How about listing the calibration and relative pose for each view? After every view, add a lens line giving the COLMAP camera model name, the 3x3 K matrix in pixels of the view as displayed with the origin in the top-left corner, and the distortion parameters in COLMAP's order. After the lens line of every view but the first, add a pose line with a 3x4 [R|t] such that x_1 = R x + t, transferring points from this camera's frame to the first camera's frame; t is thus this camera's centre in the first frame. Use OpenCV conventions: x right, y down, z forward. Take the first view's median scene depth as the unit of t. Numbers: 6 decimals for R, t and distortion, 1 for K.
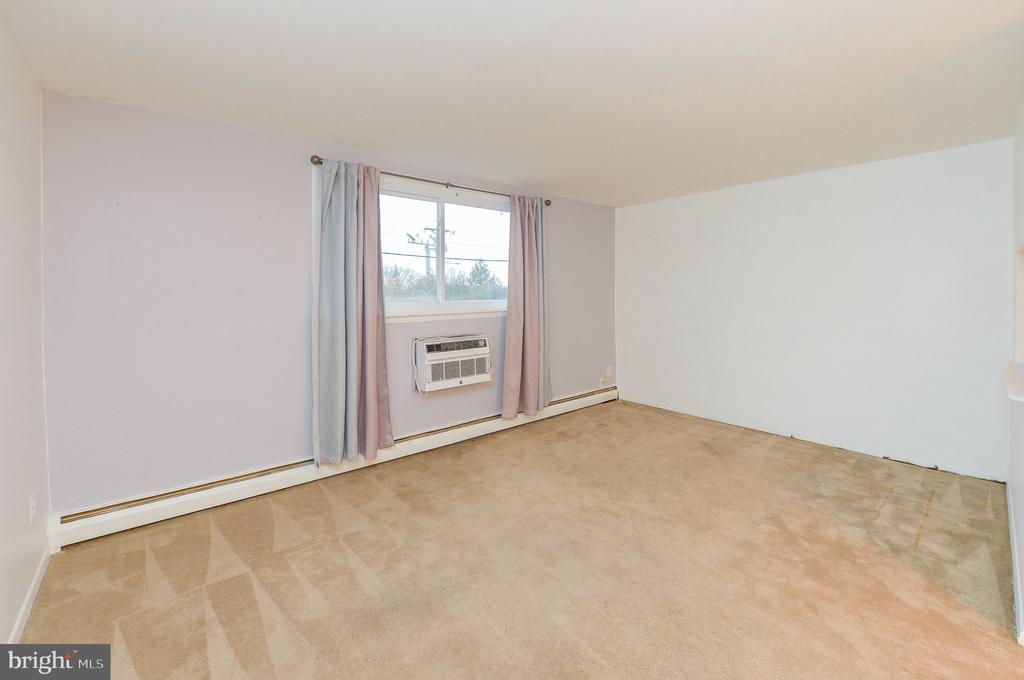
lens RADIAL K [[432.8, 0, 521.5], [0, 432.8, 302.6], [0, 0, 1]] dist [-0.024463, -0.002801]
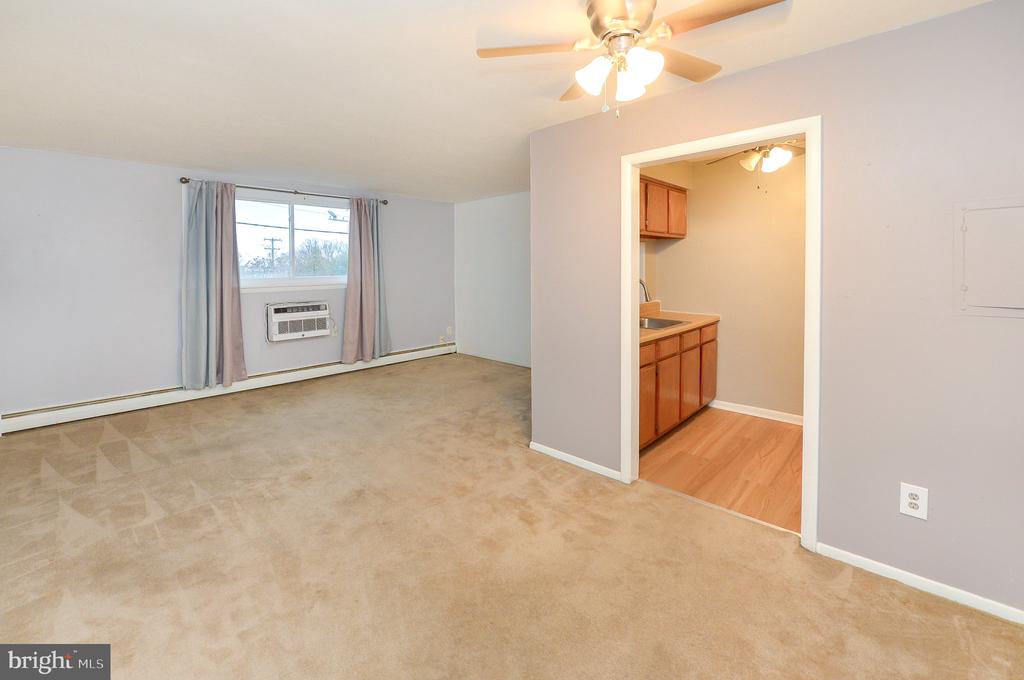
lens RADIAL K [[432.8, 0, 509.4], [0, 432.8, 275.8], [0, 0, 1]] dist [-0.024463, -0.002801]
pose [[0.993927, -0.004530, 0.109952, 0.377479], [0.004914, 0.999983, -0.003222, 0.001163], [-0.109935, 0.003743, 0.993932, -0.458646]]
